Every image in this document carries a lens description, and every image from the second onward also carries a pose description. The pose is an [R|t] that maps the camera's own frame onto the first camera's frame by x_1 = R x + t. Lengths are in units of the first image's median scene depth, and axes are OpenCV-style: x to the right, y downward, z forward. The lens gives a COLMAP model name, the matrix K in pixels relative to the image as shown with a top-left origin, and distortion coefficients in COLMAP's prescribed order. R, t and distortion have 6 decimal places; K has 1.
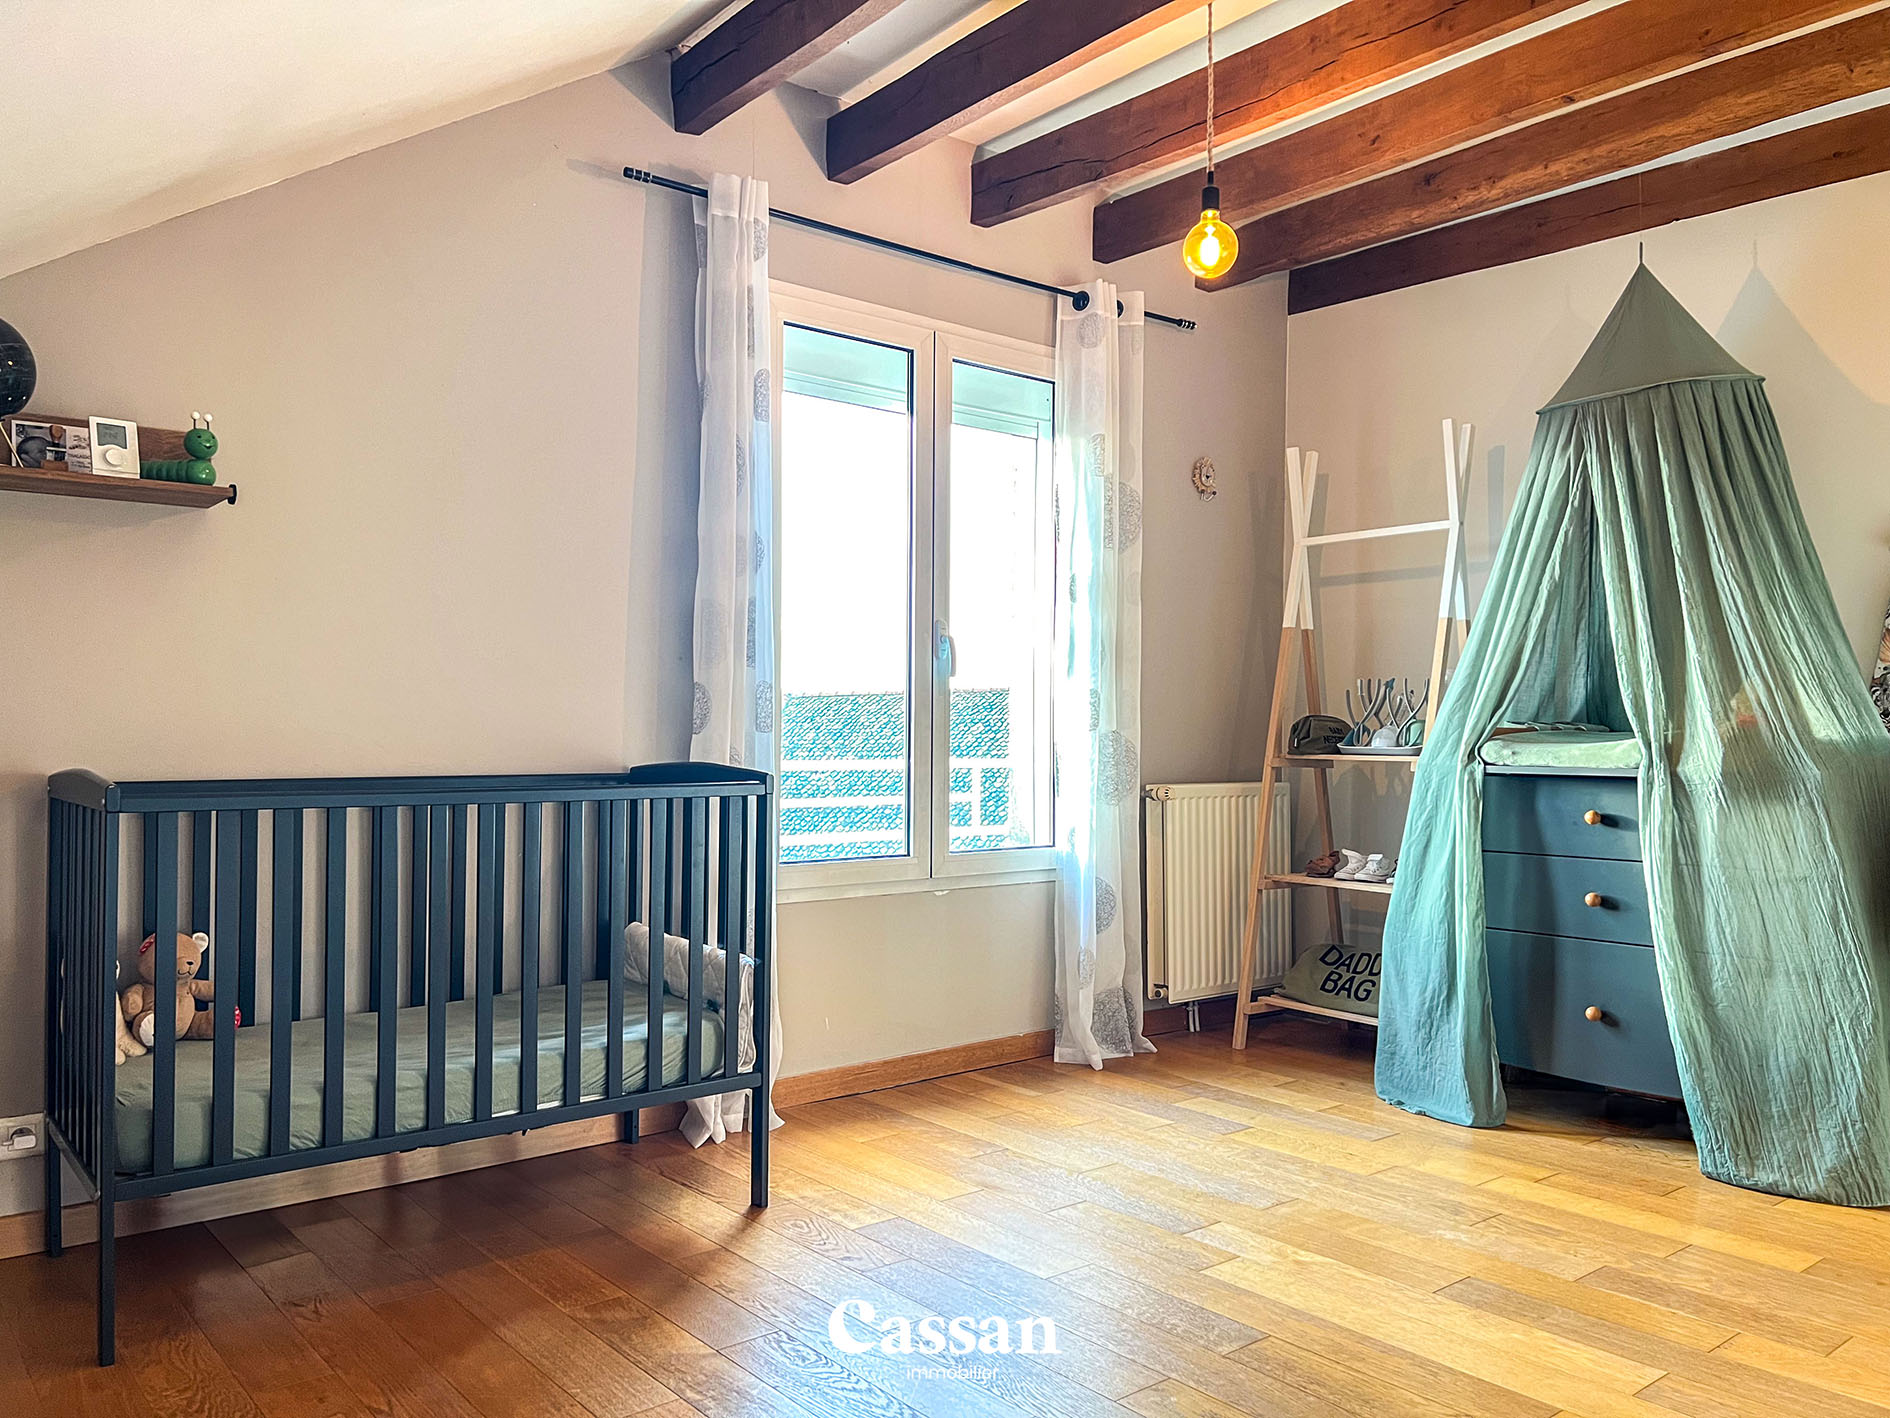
lens RADIAL K [[1425.9, 0, 957.3], [0, 1425.9, 718.7], [0, 0, 1]] dist [0.103466, -0.202687]
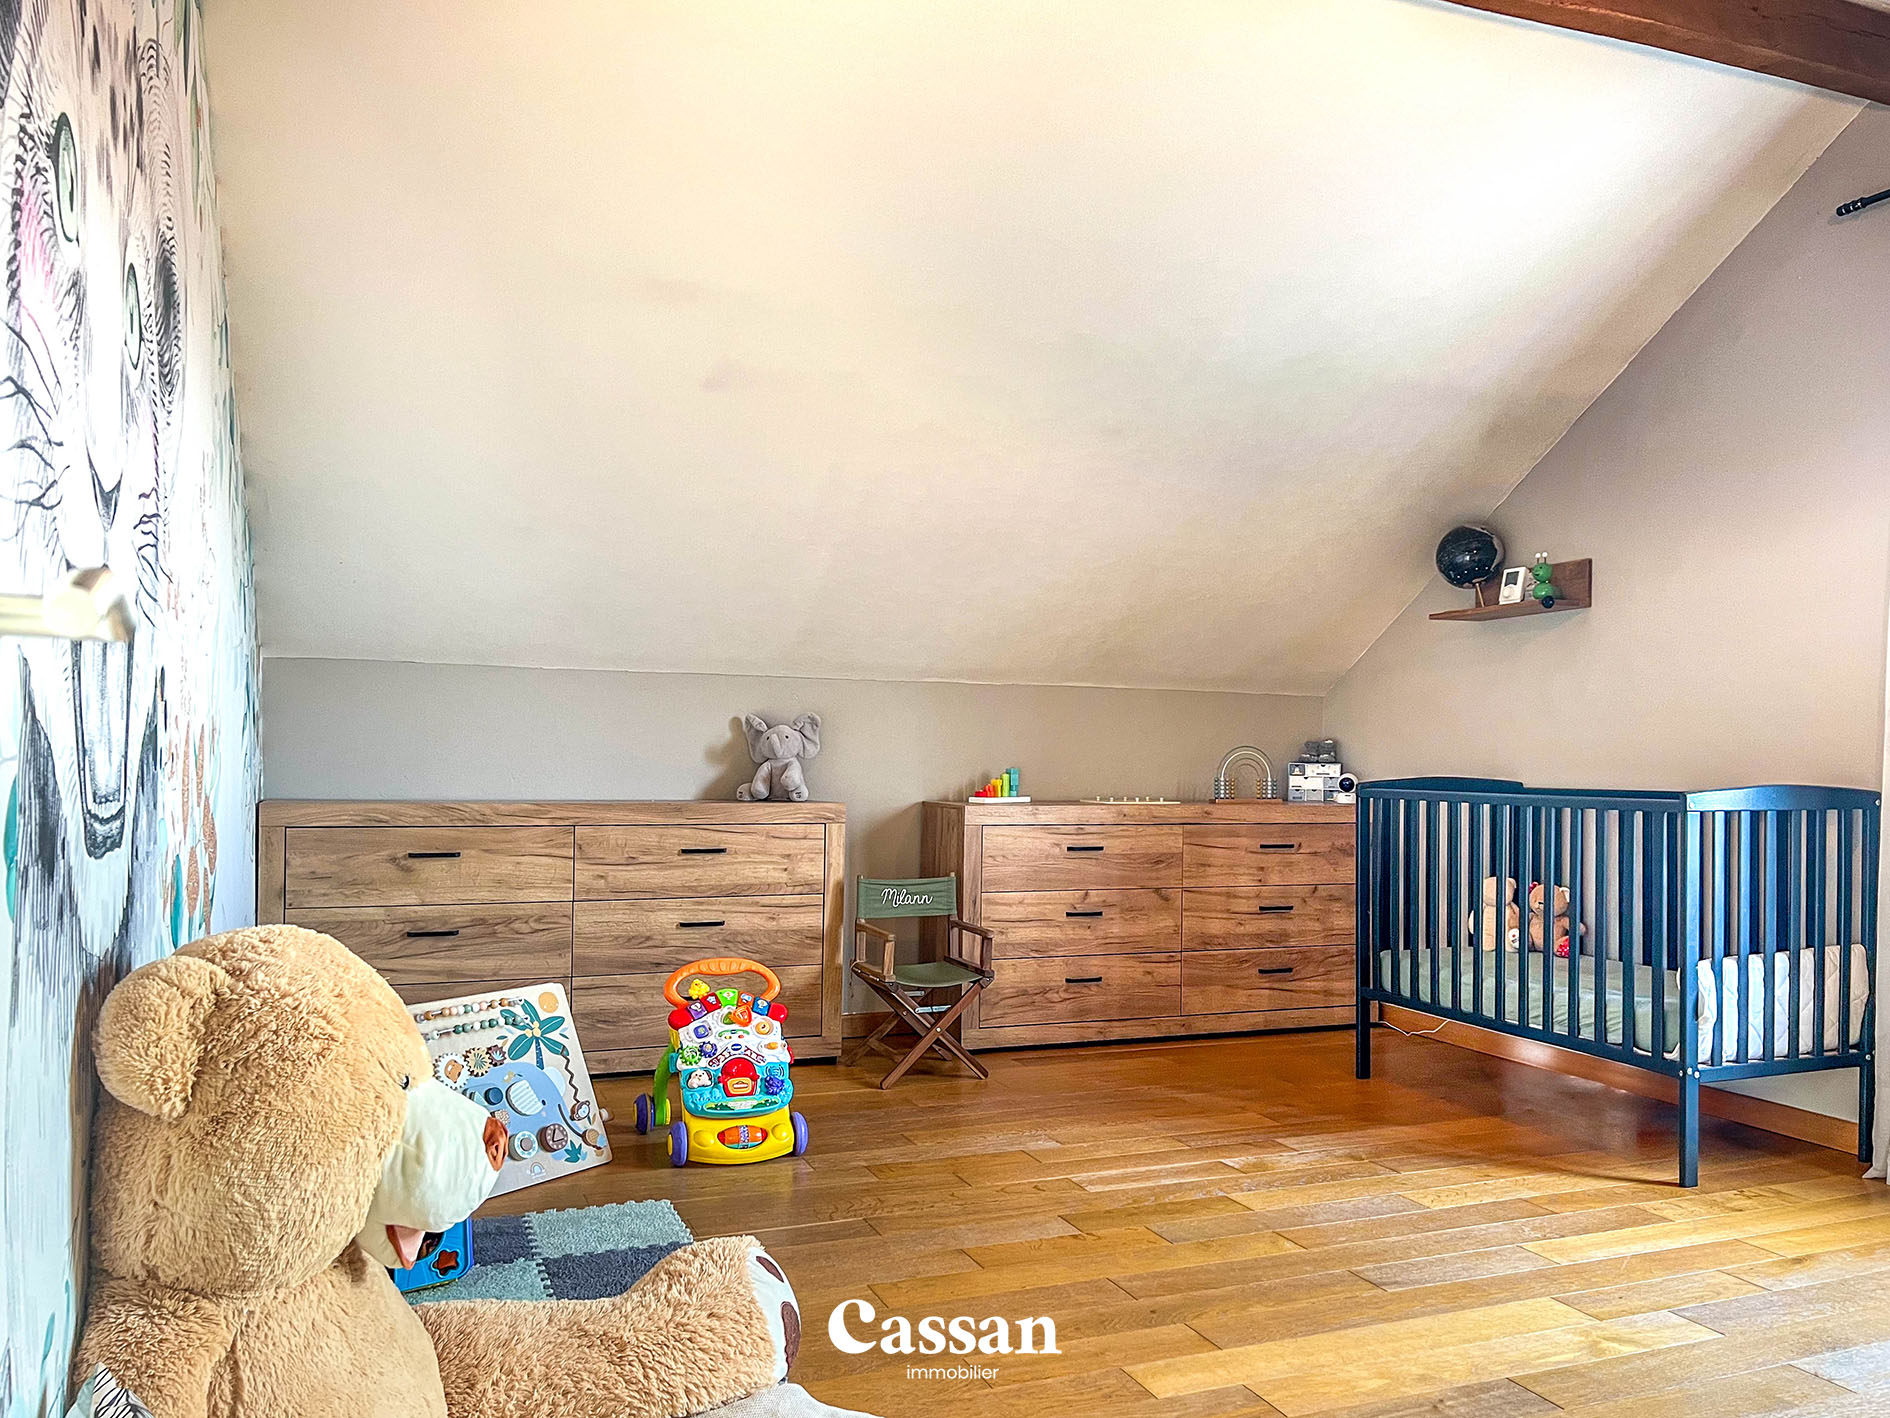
lens RADIAL K [[1425.9, 0, 957.3], [0, 1425.9, 718.7], [0, 0, 1]] dist [0.103466, -0.202687]
pose [[-0.311466, -0.035365, -0.949599, 1.144080], [0.007466, 0.999185, -0.039660, 0.025663], [0.950228, -0.019442, -0.310948, 0.866979]]
